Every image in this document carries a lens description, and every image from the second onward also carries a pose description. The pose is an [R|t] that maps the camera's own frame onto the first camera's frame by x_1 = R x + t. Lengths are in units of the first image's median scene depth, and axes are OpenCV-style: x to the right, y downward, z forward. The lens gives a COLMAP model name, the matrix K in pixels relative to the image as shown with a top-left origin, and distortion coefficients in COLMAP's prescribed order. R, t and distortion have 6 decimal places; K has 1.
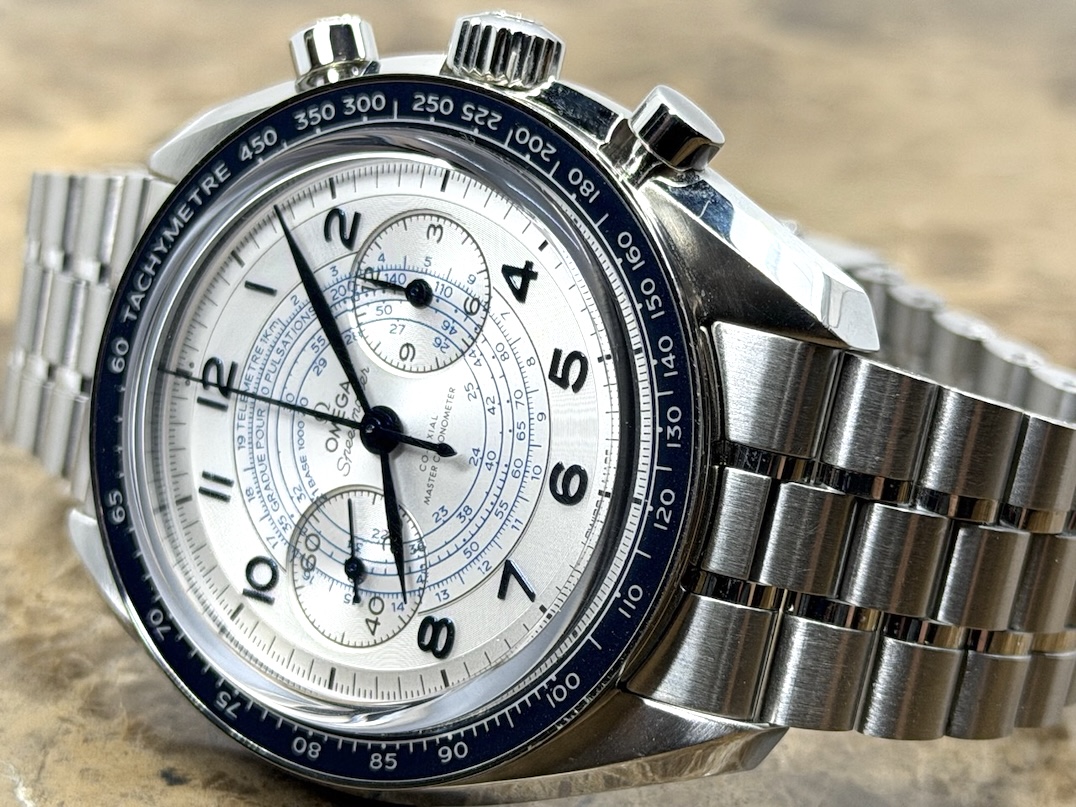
lens RADIAL K [[3225.9, 0, 538.0], [0, 3225.9, 403.5], [0, 0, 1]] dist [-0.001858, -2.692448]
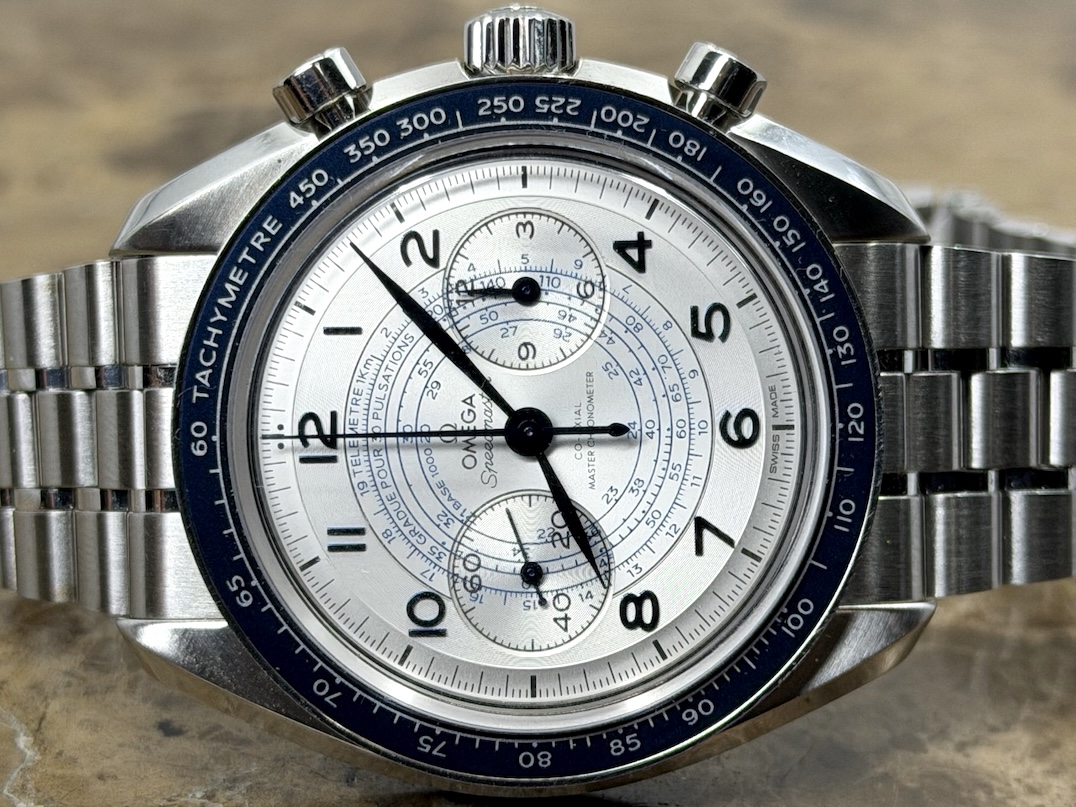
lens RADIAL K [[3225.9, 0, 538.0], [0, 3225.9, 403.5], [0, 0, 1]] dist [-0.001858, -2.692448]
pose [[0.822092, -0.243822, 0.514504, -0.562245], [0.249765, 0.966511, 0.058944, -0.058843], [-0.511646, 0.080047, 0.855459, 0.138152]]
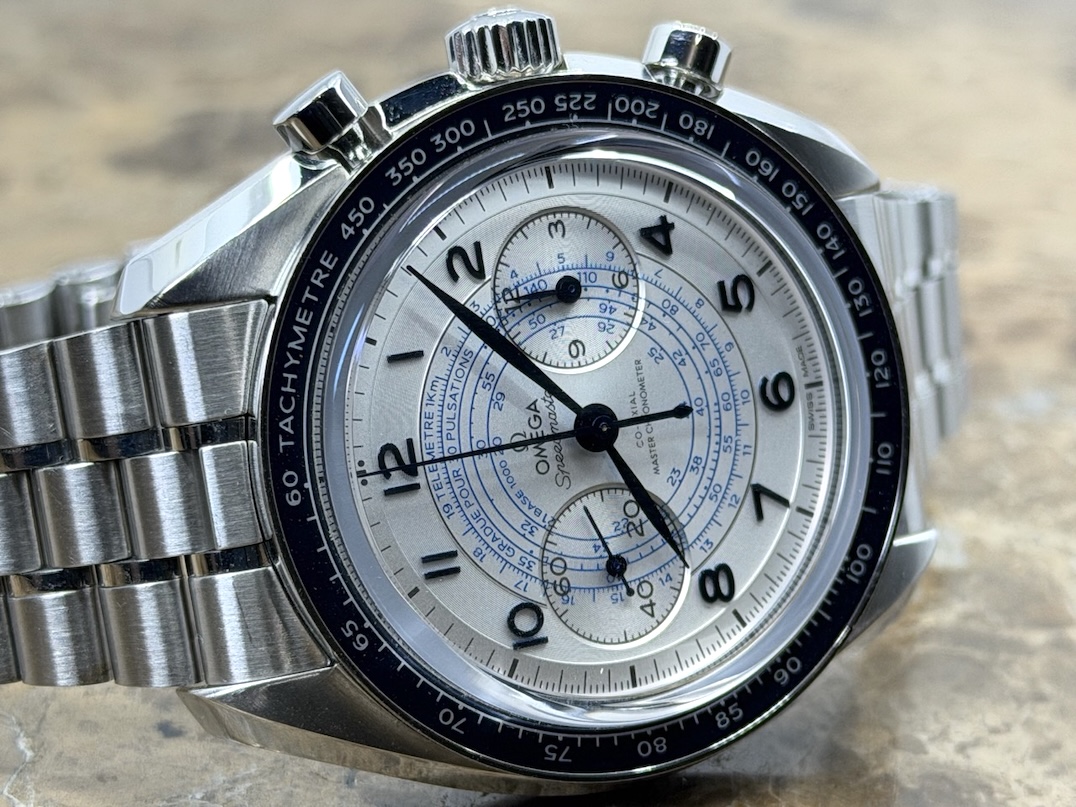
lens RADIAL K [[3225.9, 0, 538.0], [0, 3225.9, 403.5], [0, 0, 1]] dist [-0.001858, -2.692448]
pose [[0.542702, -0.360419, 0.758665, -0.823790], [0.357340, 0.916507, 0.179786, -0.187144], [-0.760120, 0.173531, 0.626182, 0.380398]]
